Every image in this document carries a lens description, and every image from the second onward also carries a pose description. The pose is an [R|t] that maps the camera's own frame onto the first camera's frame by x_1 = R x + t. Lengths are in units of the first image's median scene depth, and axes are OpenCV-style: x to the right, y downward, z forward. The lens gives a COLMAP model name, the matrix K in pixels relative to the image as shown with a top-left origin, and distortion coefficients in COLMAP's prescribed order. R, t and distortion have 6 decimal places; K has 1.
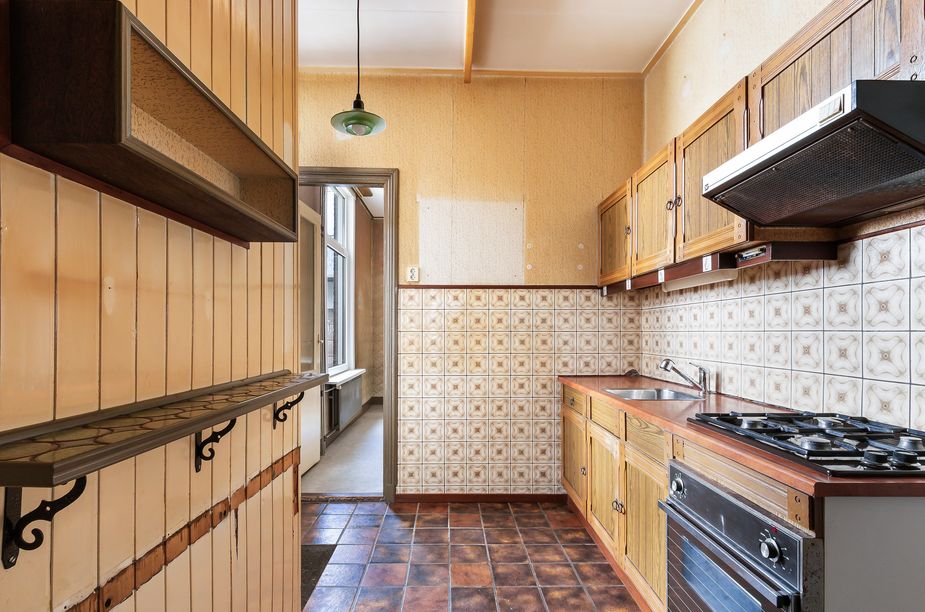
lens RADIAL K [[443.9, 0, 458.8], [0, 443.9, 334.0], [0, 0, 1]] dist [0.001769, -0.000258]
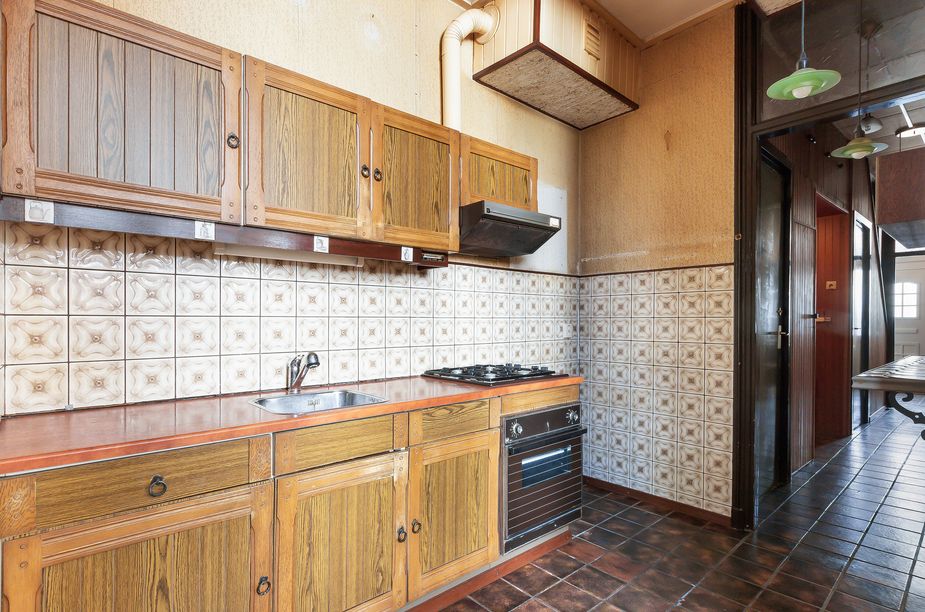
lens RADIAL K [[458.8, 0, 460.6], [0, 458.8, 311.1], [0, 0, 1]] dist [0.003942, -0.000622]
pose [[-0.649180, 0.000519, 0.760635, -0.392748], [-0.007633, 0.999945, -0.007196, -0.016765], [-0.760597, -0.010477, -0.649140, 1.740125]]
